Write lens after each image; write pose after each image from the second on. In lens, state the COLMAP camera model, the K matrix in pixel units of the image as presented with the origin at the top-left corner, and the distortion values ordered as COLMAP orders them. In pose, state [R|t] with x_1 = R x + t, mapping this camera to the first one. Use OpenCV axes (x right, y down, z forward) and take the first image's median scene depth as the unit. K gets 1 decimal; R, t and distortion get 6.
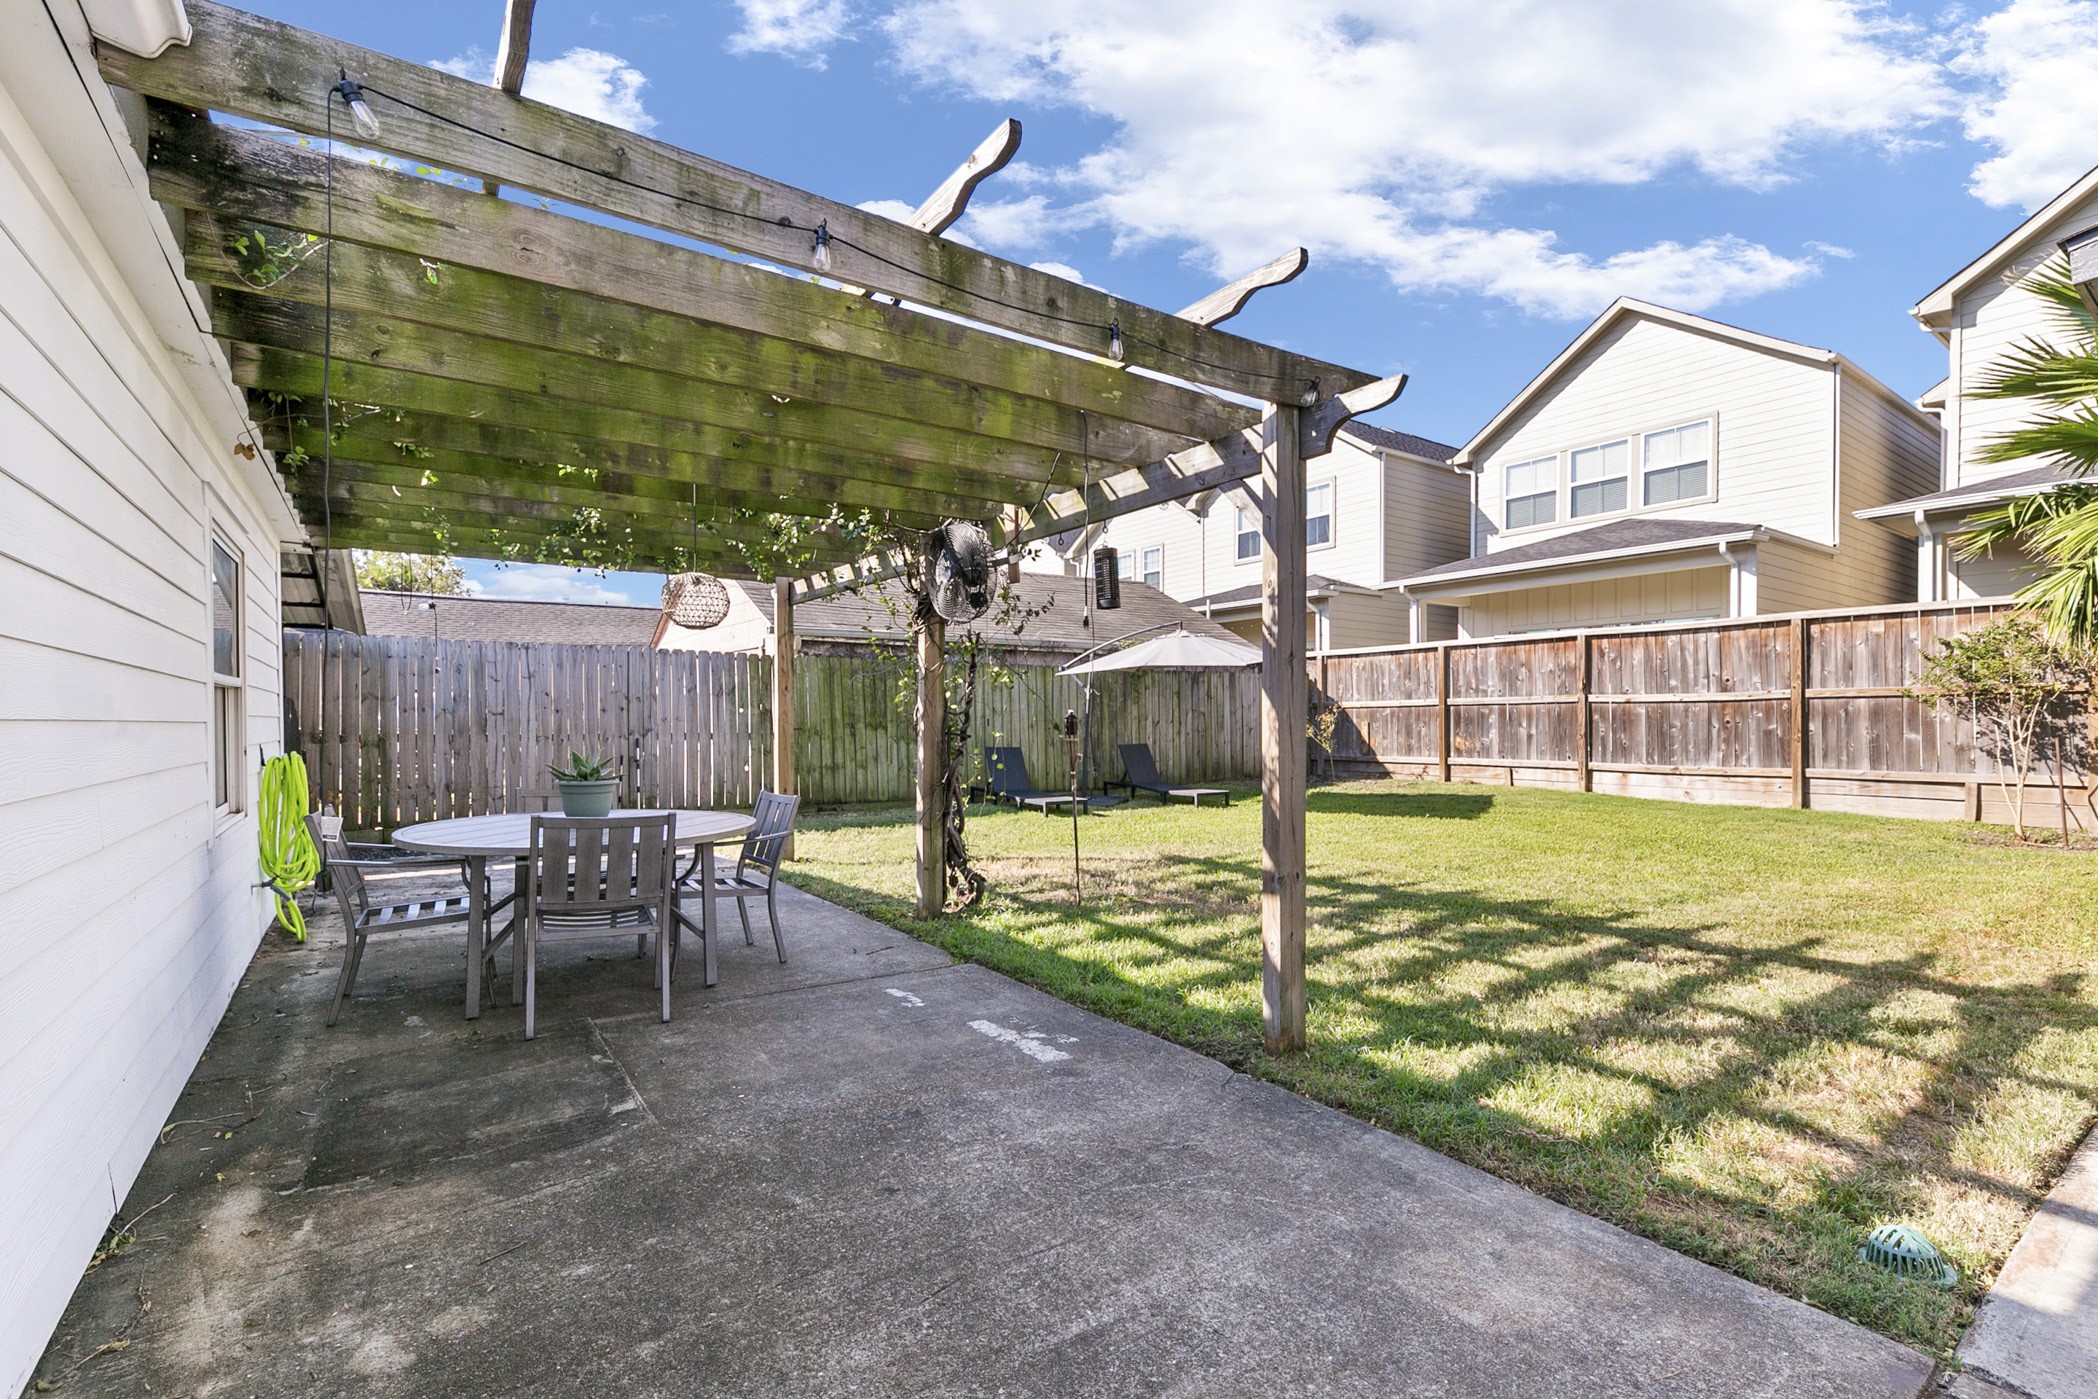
lens RADIAL K [[942.1, 0, 1044.4], [0, 942.1, 726.7], [0, 0, 1]] dist [0.000332, -0.001149]
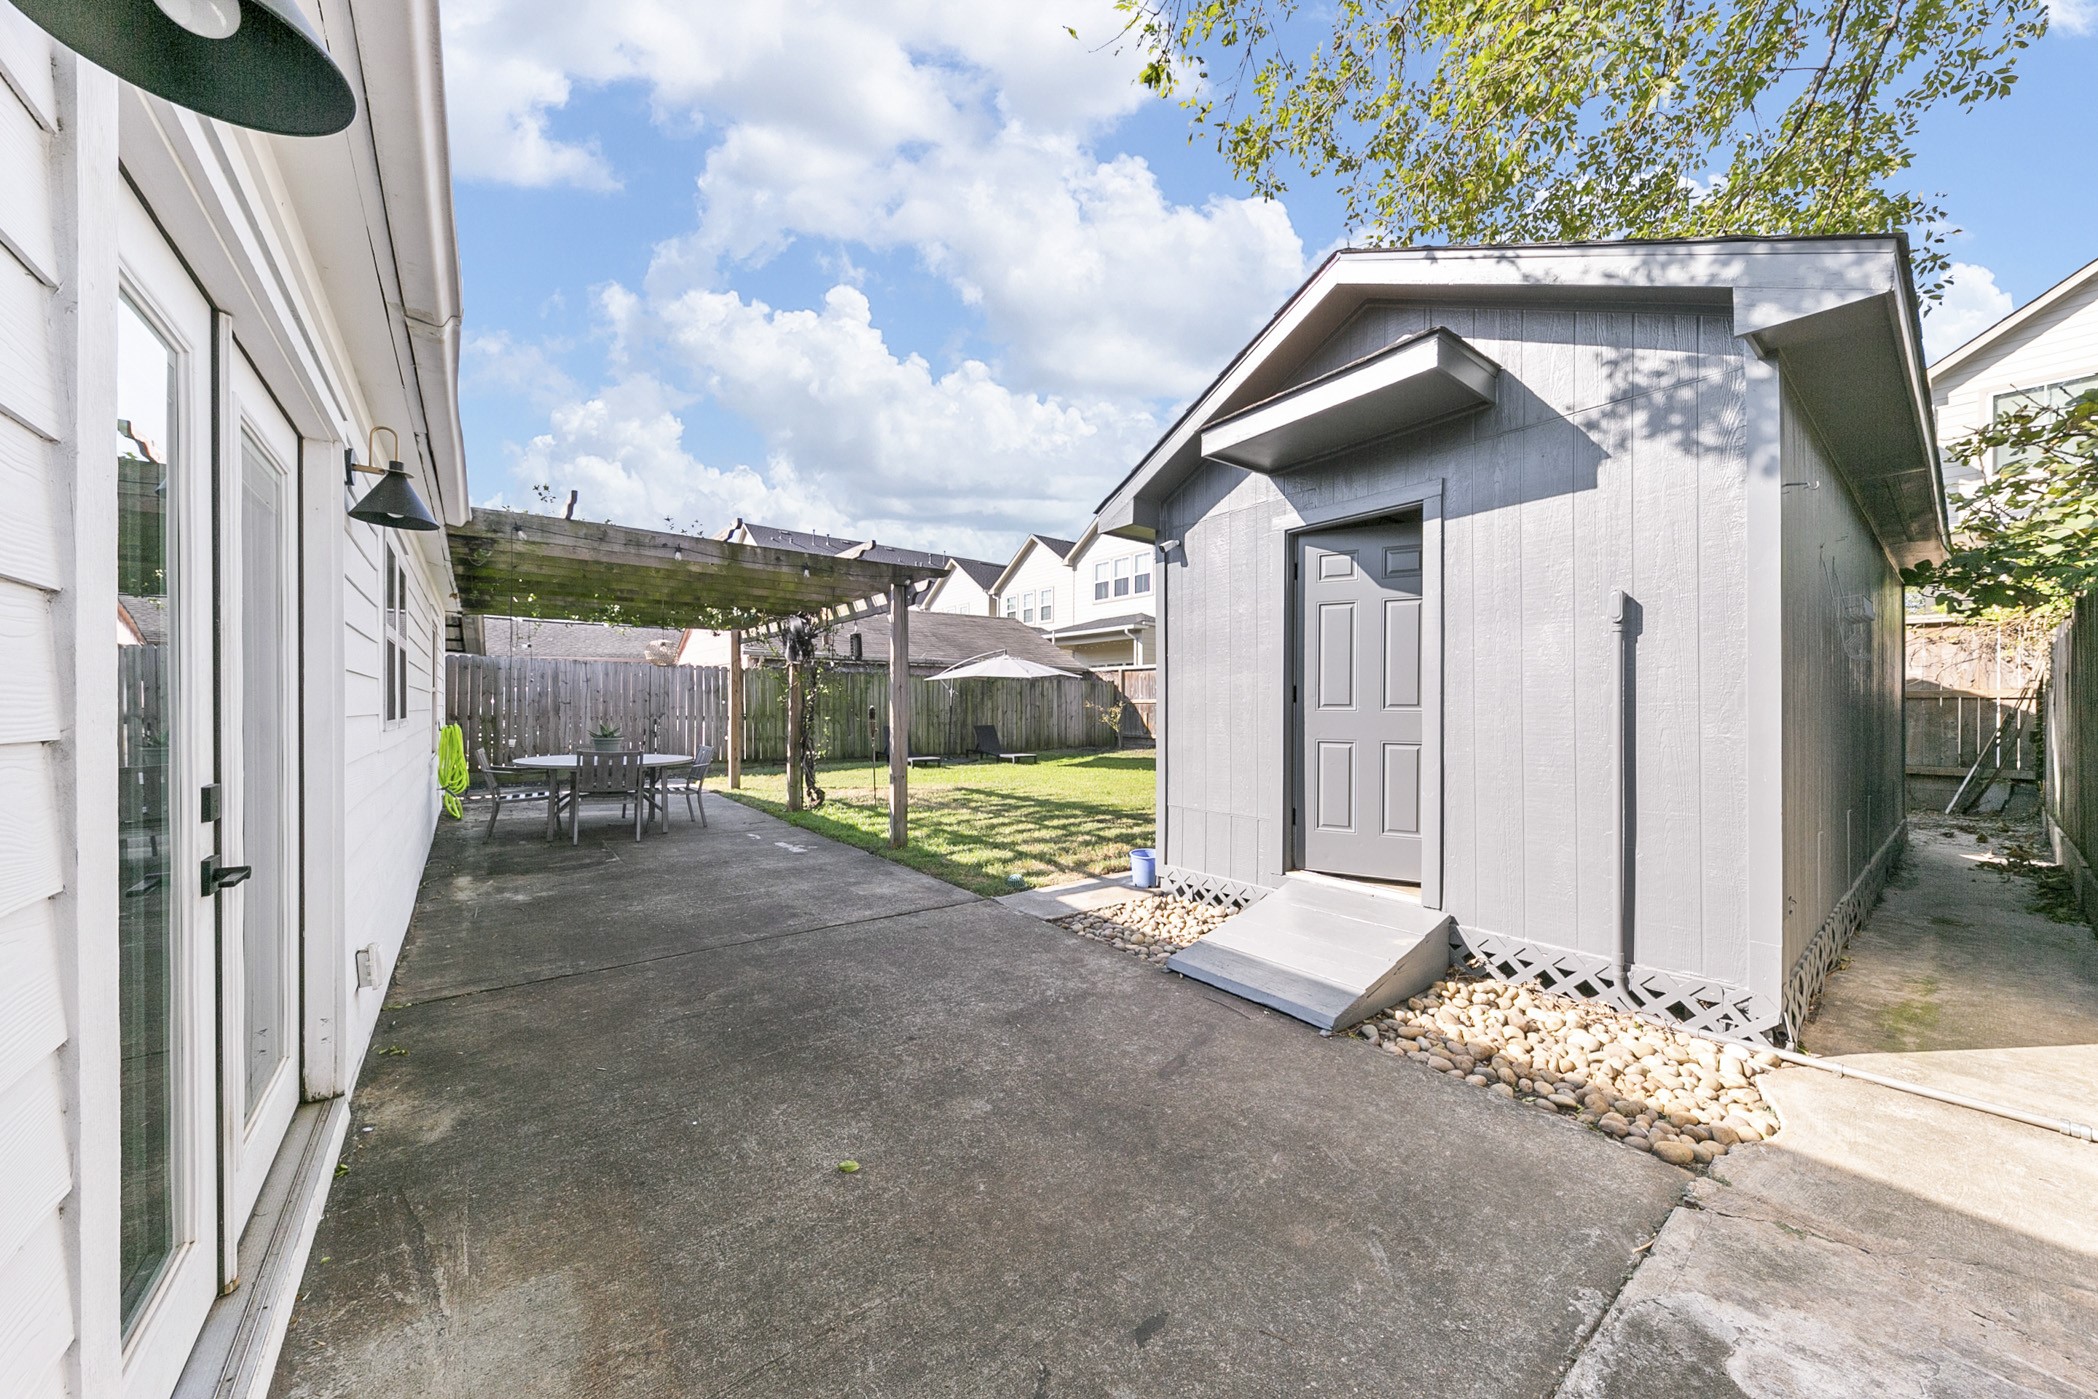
lens RADIAL K [[723.8, 0, 1055.5], [0, 723.8, 710.3], [0, 0, 1]] dist [0.001553, 0.000084]
pose [[0.997856, 0.010286, 0.064637, 0.151638], [-0.010030, 0.999941, -0.004282, -0.003108], [-0.064677, 0.003624, 0.997900, -0.253443]]
